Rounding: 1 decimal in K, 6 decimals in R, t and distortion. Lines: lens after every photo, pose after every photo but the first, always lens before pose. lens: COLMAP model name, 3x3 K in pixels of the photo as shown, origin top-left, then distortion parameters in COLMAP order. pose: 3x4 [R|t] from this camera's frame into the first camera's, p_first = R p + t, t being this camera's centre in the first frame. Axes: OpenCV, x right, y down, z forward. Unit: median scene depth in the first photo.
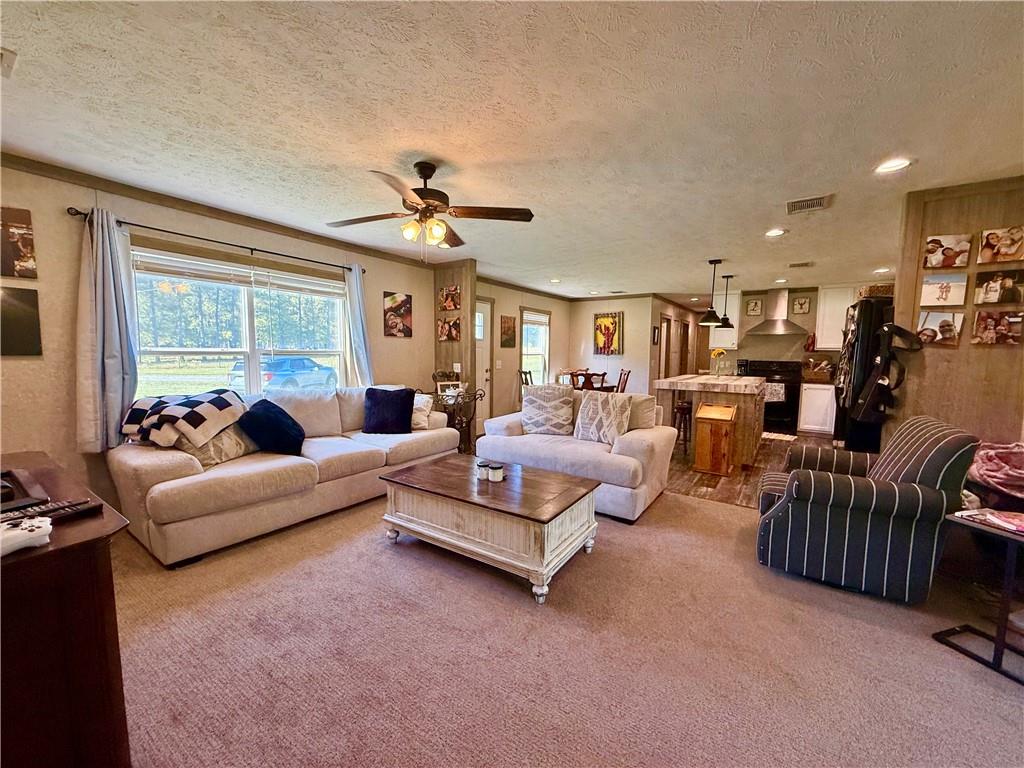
lens RADIAL K [[410.6, 0, 510.2], [0, 410.6, 385.4], [0, 0, 1]] dist [-0.000399, 0.000344]
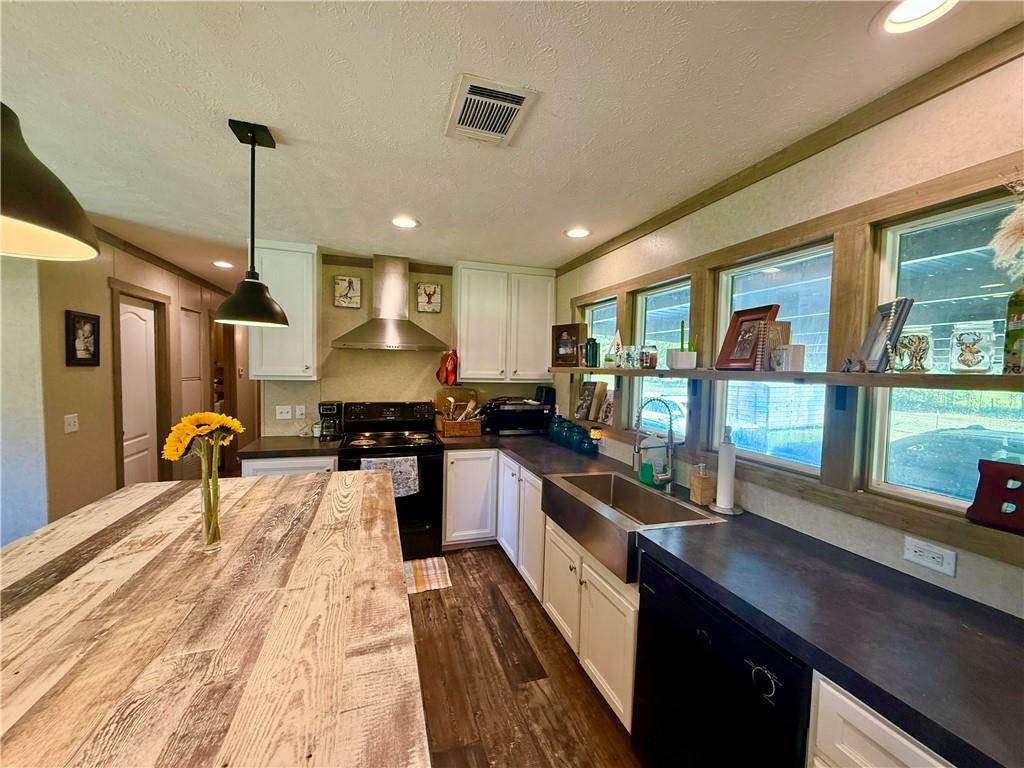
lens RADIAL K [[410.6, 0, 509.6], [0, 410.6, 384.3], [0, 0, 1]] dist [-0.000399, 0.000344]
pose [[0.609677, -0.031676, 0.792017, 0.369439], [0.052890, 0.998600, -0.000775, -0.080410], [-0.790884, 0.042362, 0.610499, 0.635203]]
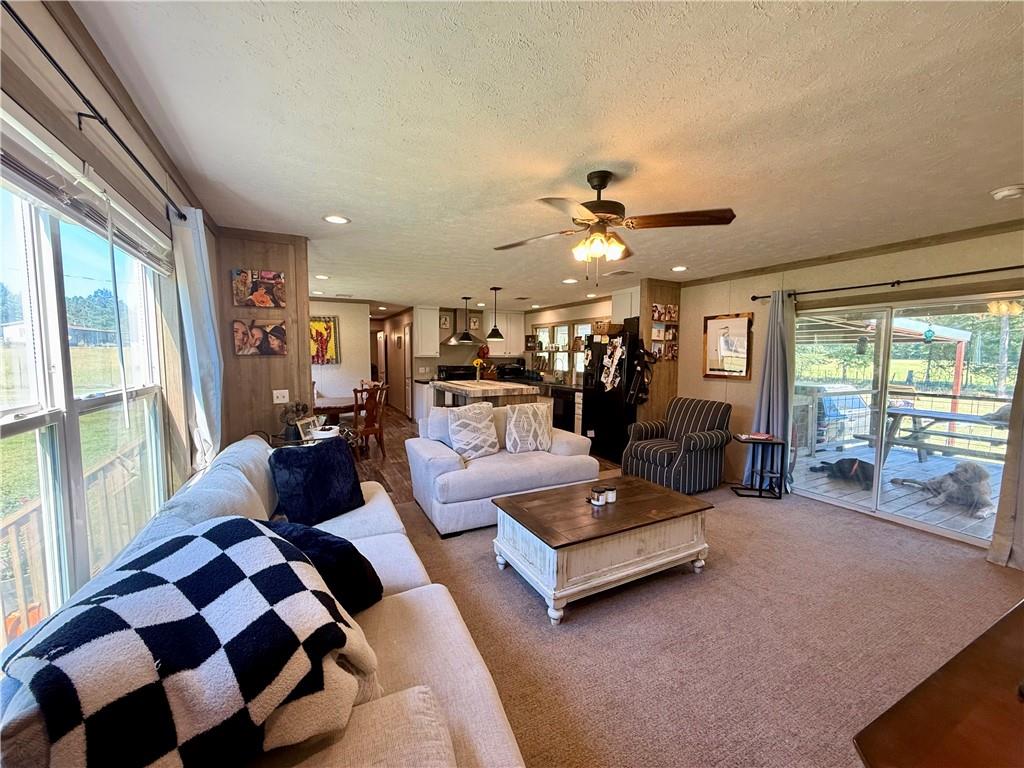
lens RADIAL K [[410.6, 0, 509.6], [0, 410.6, 386.5], [0, 0, 1]] dist [-0.000399, 0.000344]
pose [[0.475941, -0.079568, 0.875870, -0.431974], [0.074337, 0.995975, 0.050085, -0.052960], [-0.876330, 0.041272, 0.479940, 0.295411]]
